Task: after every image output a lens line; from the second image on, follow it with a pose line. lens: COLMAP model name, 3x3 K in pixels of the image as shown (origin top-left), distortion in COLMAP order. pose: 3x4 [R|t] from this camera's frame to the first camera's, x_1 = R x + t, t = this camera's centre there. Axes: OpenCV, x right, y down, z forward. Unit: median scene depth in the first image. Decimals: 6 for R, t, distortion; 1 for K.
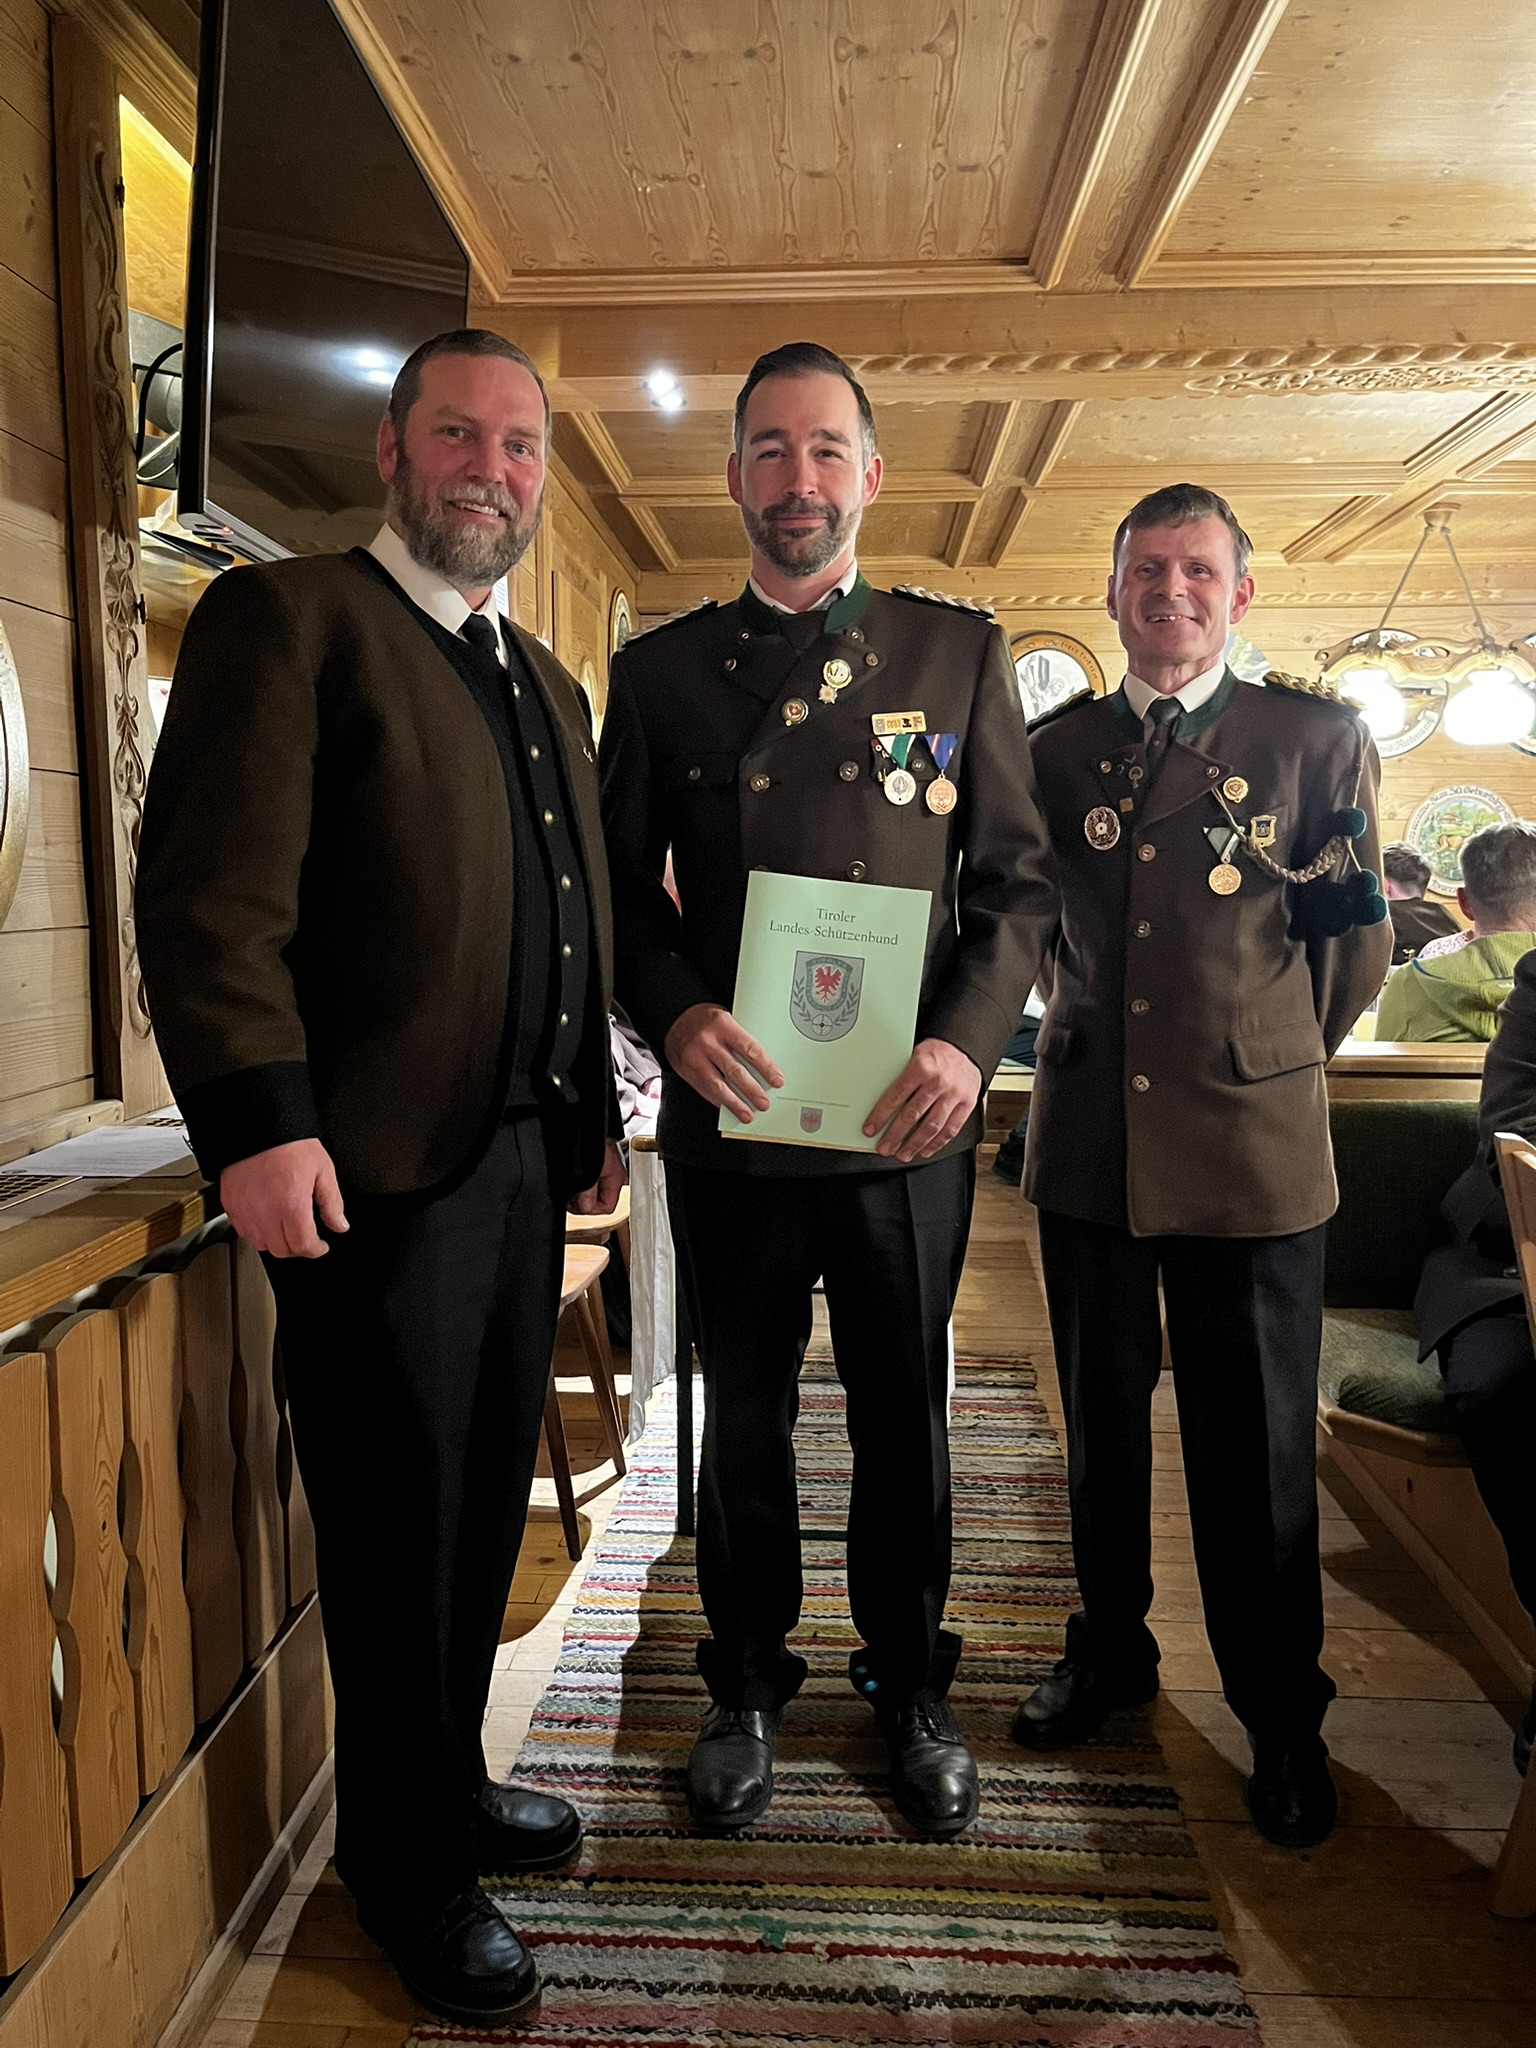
lens RADIAL K [[1552.0, 0, 766.1], [0, 1552.0, 1038.8], [0, 0, 1]] dist [0.074131, -0.101640]
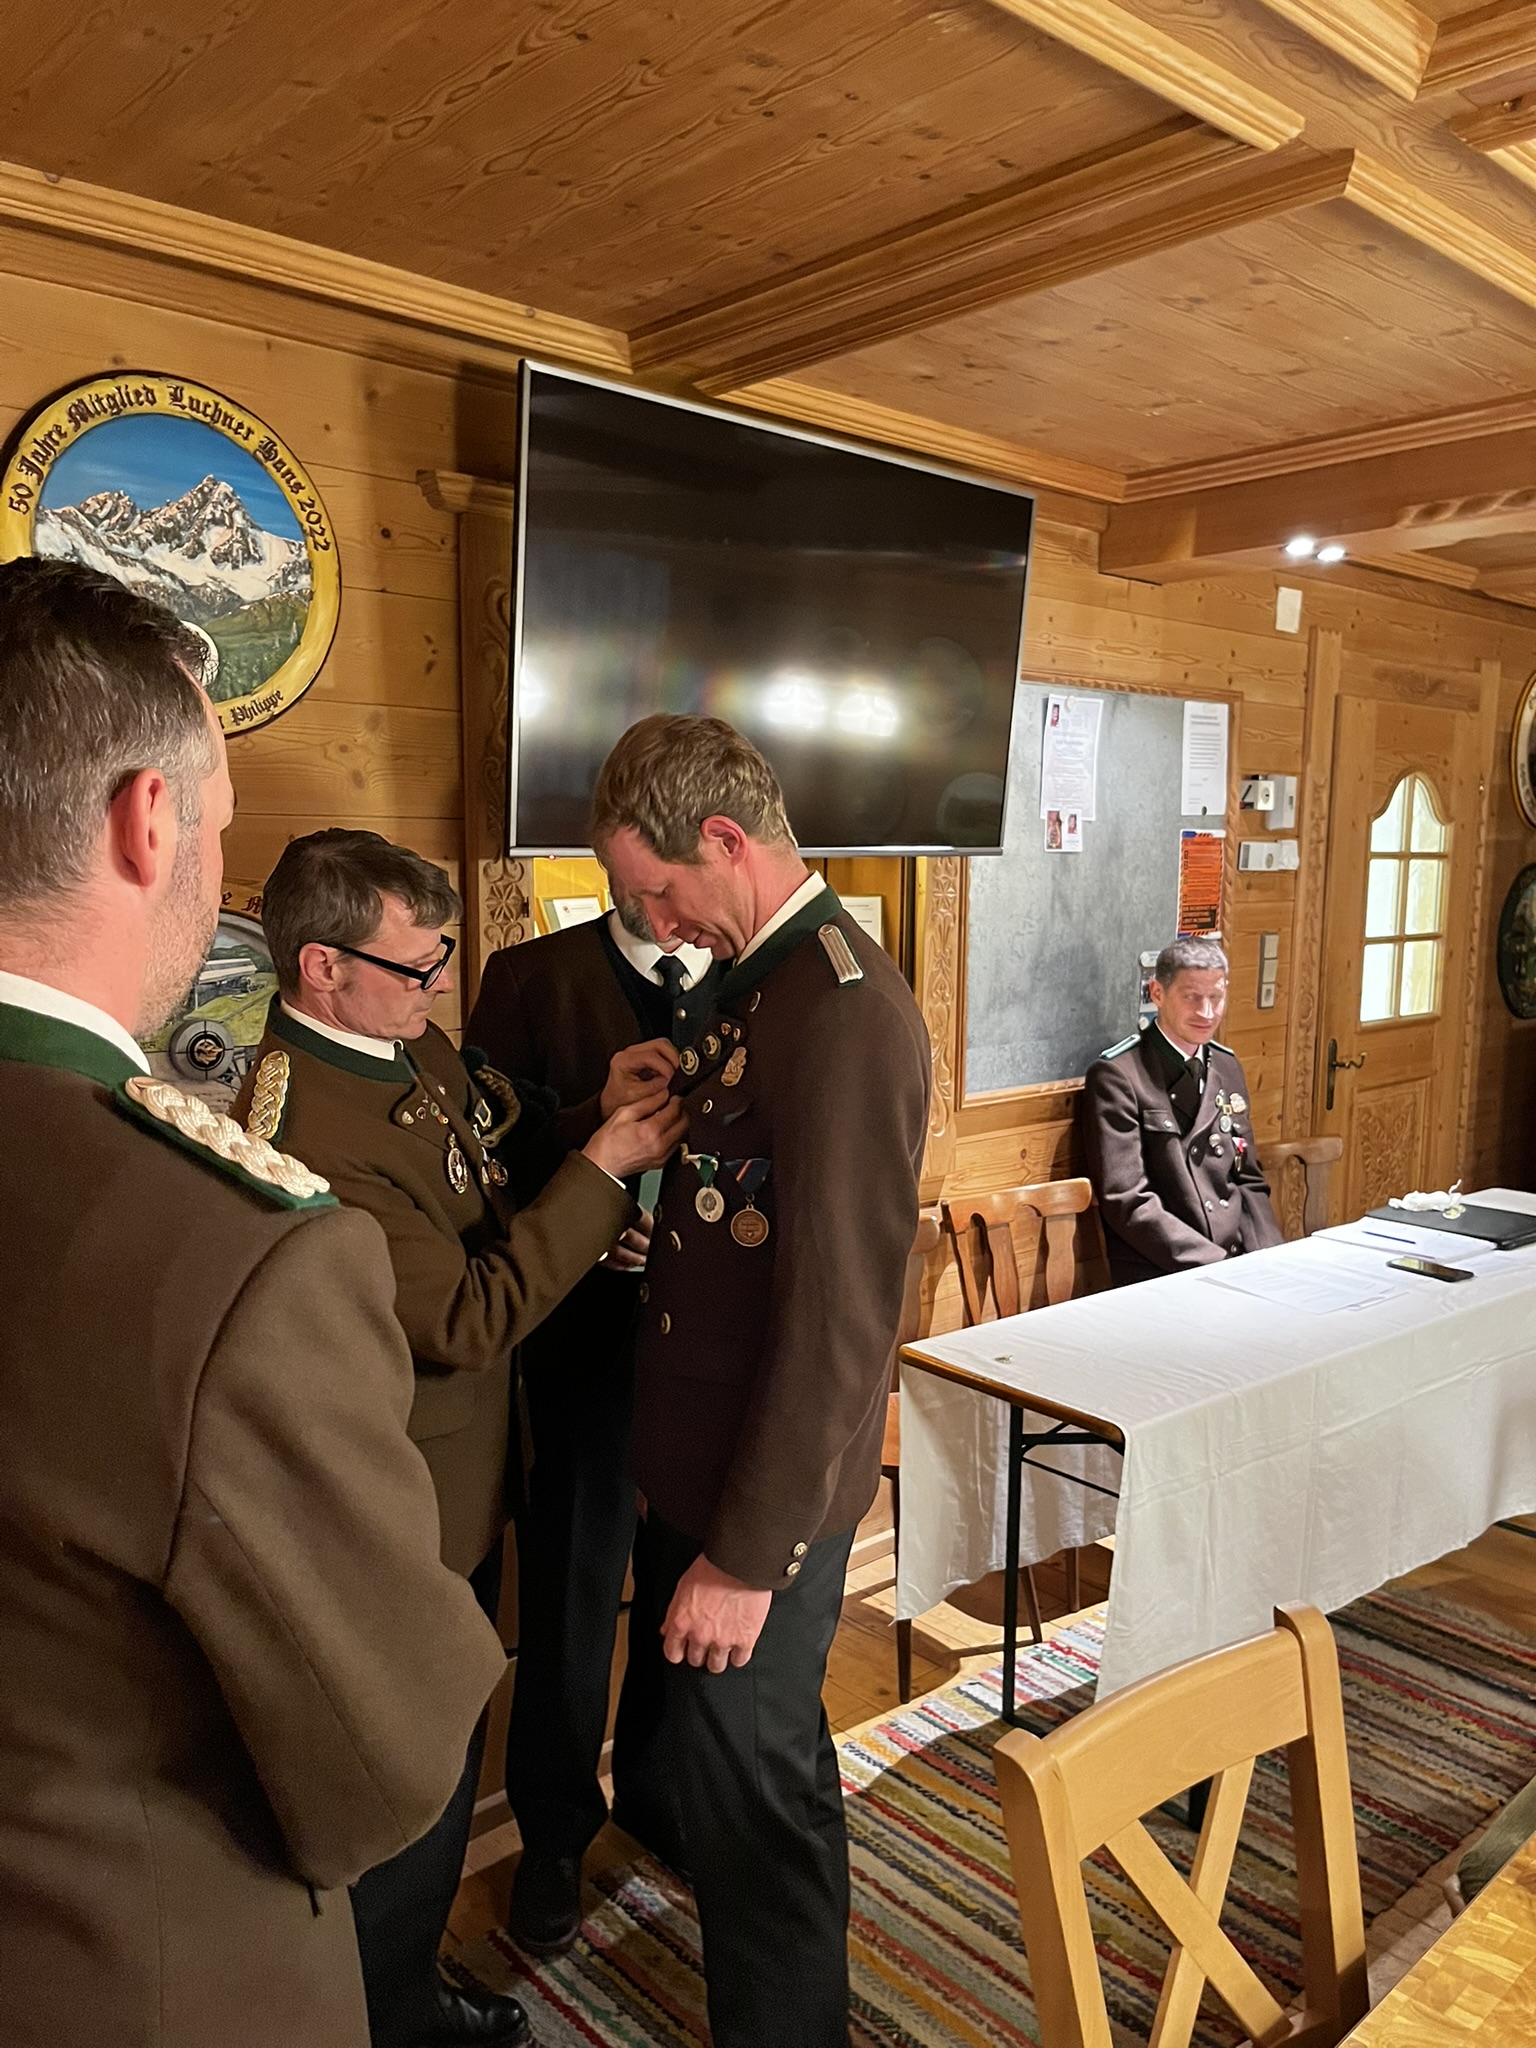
lens RADIAL K [[1552.0, 0, 749.7], [0, 1552.0, 1032.6], [0, 0, 1]] dist [0.074131, -0.101640]
pose [[0.701679, 0.093491, -0.706333, 0.505677], [-0.088539, 0.995111, 0.043758, -0.166038], [0.706971, 0.031834, 0.706526, 0.112557]]
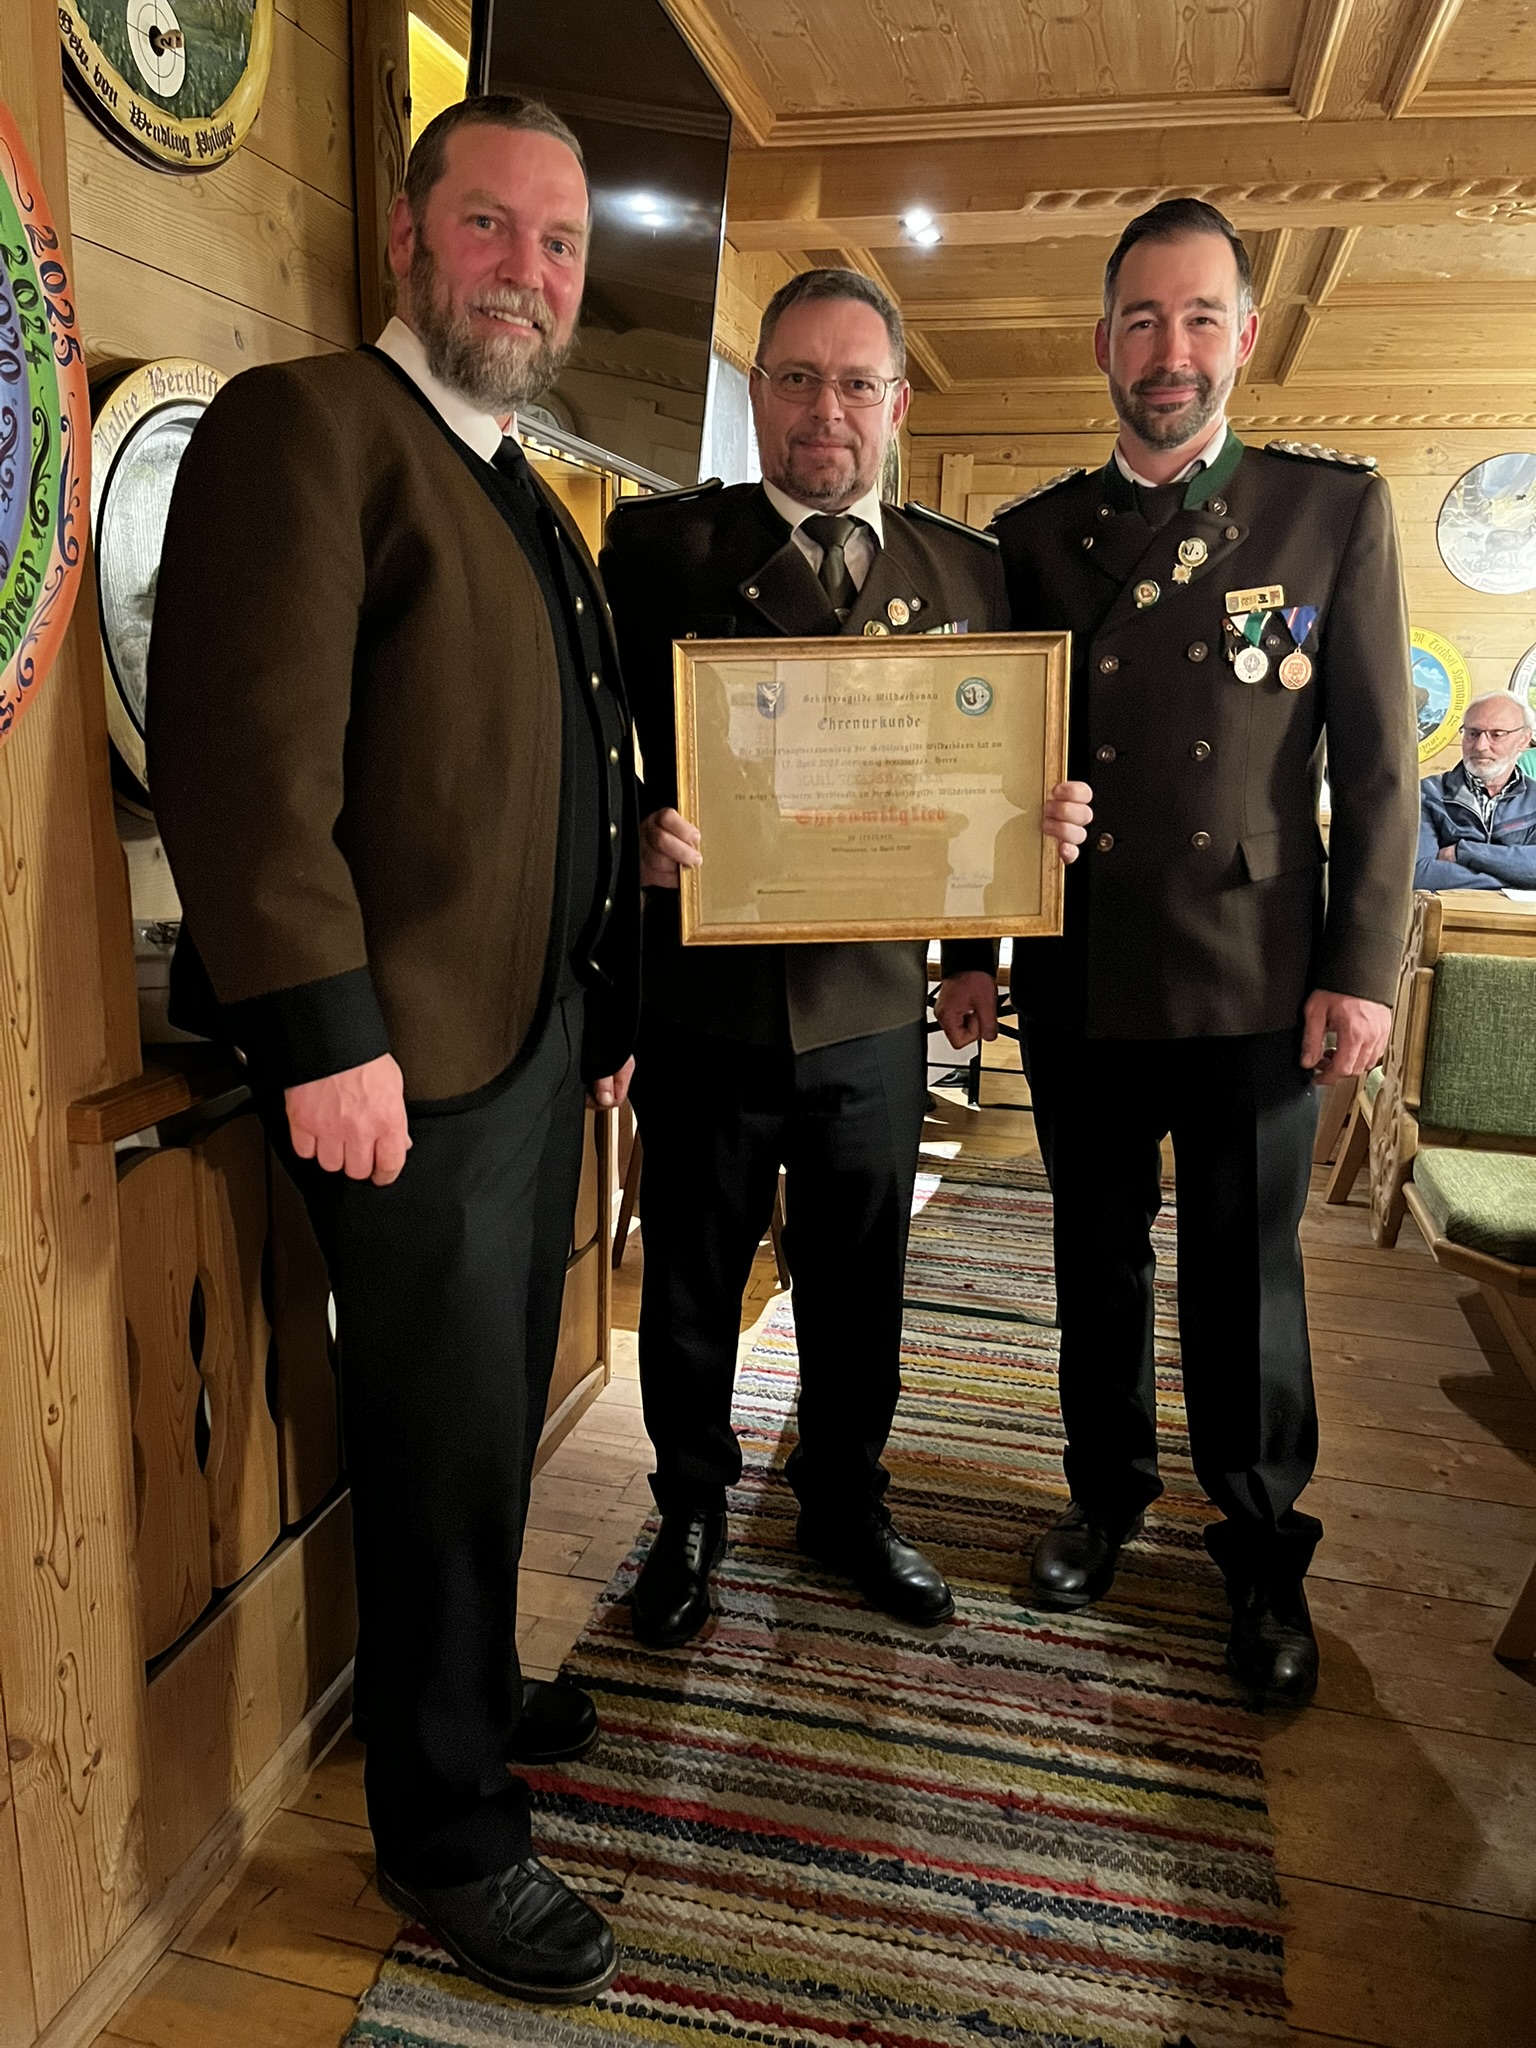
lens RADIAL K [[1552.0, 0, 762.2], [0, 1552.0, 1040.0], [0, 0, 1]] dist [0.074131, -0.101640]
pose [[0.982493, 0.070097, -0.172607, 0.060751], [-0.049336, 0.991332, 0.121763, -0.008121], [0.179646, -0.111115, 0.977436, -0.104658]]
